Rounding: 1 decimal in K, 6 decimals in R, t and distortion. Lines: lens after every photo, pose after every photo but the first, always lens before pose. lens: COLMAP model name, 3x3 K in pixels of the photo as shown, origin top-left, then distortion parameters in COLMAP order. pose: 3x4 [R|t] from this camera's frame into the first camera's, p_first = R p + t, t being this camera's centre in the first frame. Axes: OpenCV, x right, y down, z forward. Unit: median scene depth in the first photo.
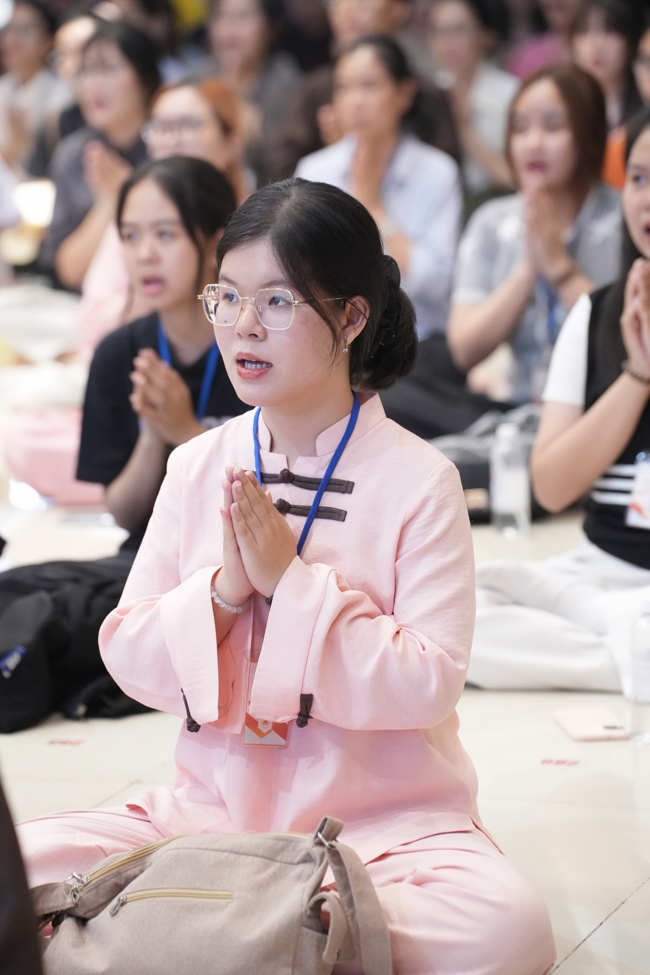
lens RADIAL K [[4374.9, 0, 327.7], [0, 4374.9, 487.3], [0, 0, 1]] dist [0.749663, 0.000000]
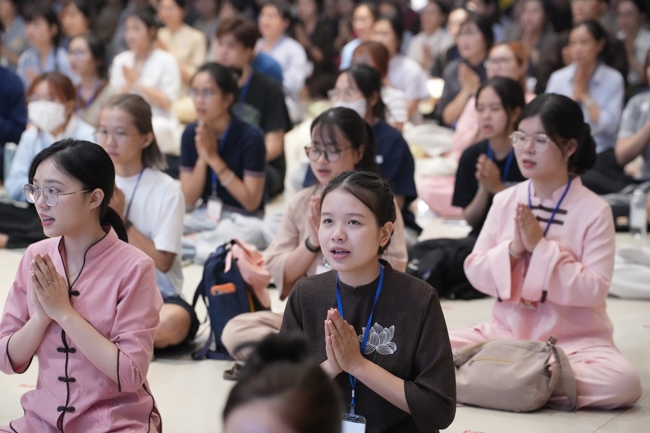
lens RADIAL K [[1921.8, 0, 329.6], [0, 1921.8, 222.7], [0, 0, 1]] dist [1.247391, 0.000000]
pose [[0.992422, 0.042930, -0.115134, 0.000041], [-0.042234, 0.999072, 0.008474, 0.001897], [0.115391, -0.003548, 0.993314, -0.122621]]
